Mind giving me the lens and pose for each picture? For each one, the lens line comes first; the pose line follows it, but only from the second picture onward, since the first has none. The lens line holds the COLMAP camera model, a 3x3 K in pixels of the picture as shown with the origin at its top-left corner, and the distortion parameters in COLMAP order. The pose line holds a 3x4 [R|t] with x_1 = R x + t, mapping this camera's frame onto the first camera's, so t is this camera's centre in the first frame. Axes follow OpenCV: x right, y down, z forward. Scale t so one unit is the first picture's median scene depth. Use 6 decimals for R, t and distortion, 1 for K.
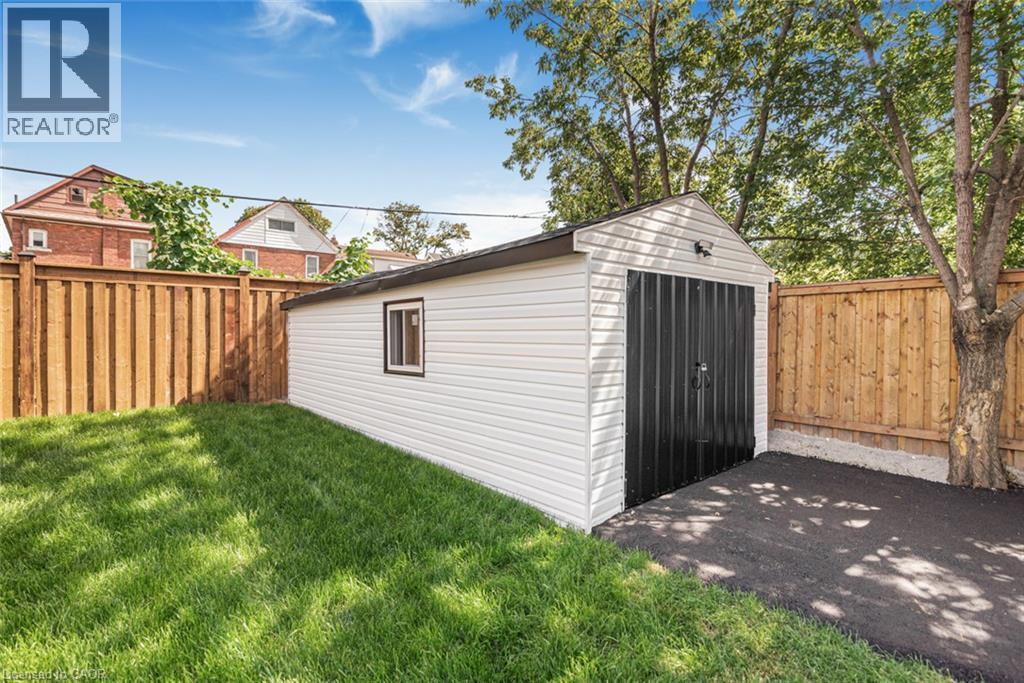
lens RADIAL K [[488.7, 0, 488.5], [0, 488.7, 314.1], [0, 0, 1]] dist [0.003744, -0.000462]
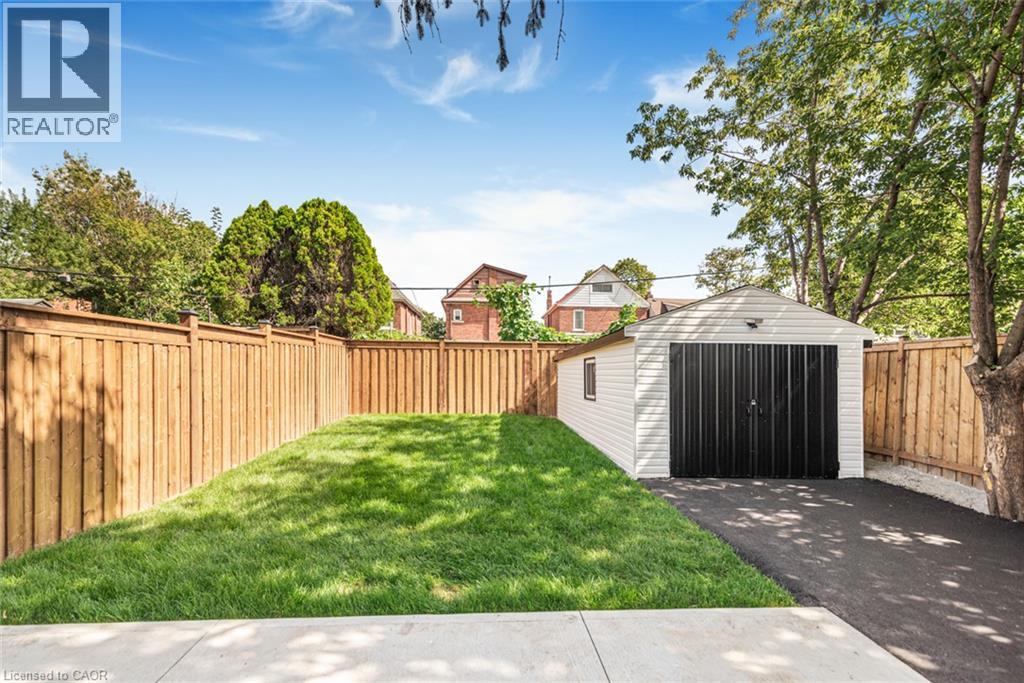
lens RADIAL K [[480.8, 0, 512.0], [0, 480.8, 341.5], [0, 0, 1]] dist [0.112844, 0.000412]
pose [[0.796972, -0.032183, -0.603158, 0.553264], [0.013344, 0.999274, -0.035686, -0.024477], [0.603868, 0.020392, 0.796823, -0.475567]]
